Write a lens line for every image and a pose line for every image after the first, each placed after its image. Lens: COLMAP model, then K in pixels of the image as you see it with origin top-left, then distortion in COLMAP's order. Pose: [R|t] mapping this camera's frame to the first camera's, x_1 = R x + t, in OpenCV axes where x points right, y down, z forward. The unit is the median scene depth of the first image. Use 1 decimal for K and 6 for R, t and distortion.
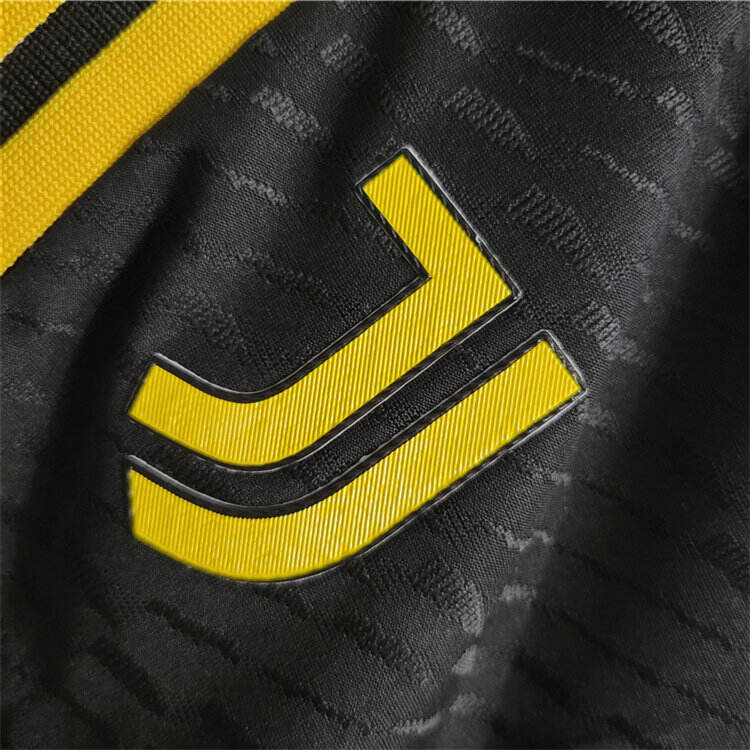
lens RADIAL K [[855.9, 0, 375.1], [0, 855.9, 375.2], [0, 0, 1]] dist [-0.015371, 0.000000]
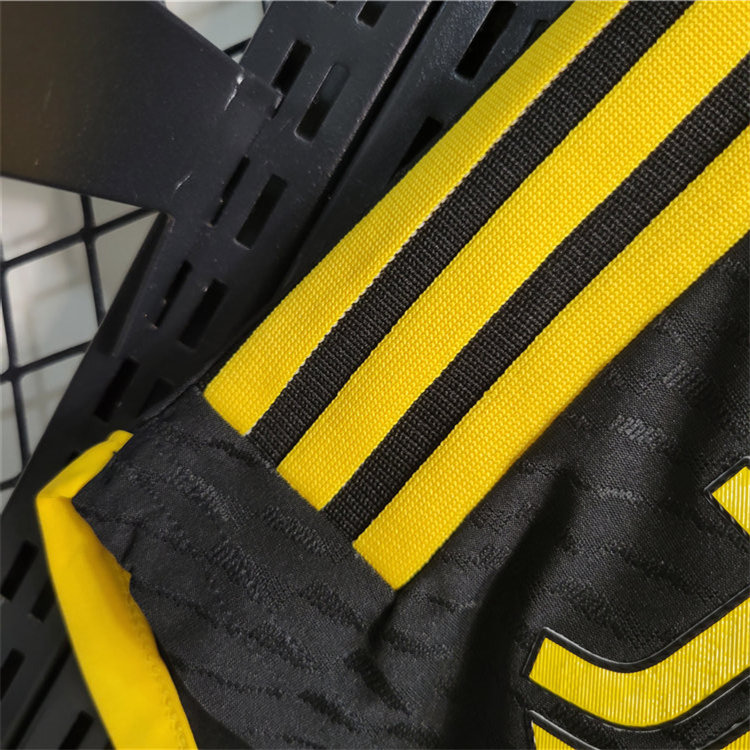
lens RADIAL K [[855.9, 0, 375.1], [0, 855.9, 374.8], [0, 0, 1]] dist [-0.015371, 0.000000]
pose [[0.945541, -0.091276, -0.312445, -0.069906], [0.073415, 0.994947, -0.068487, -0.330016], [0.317117, 0.041819, 0.947464, -0.272945]]
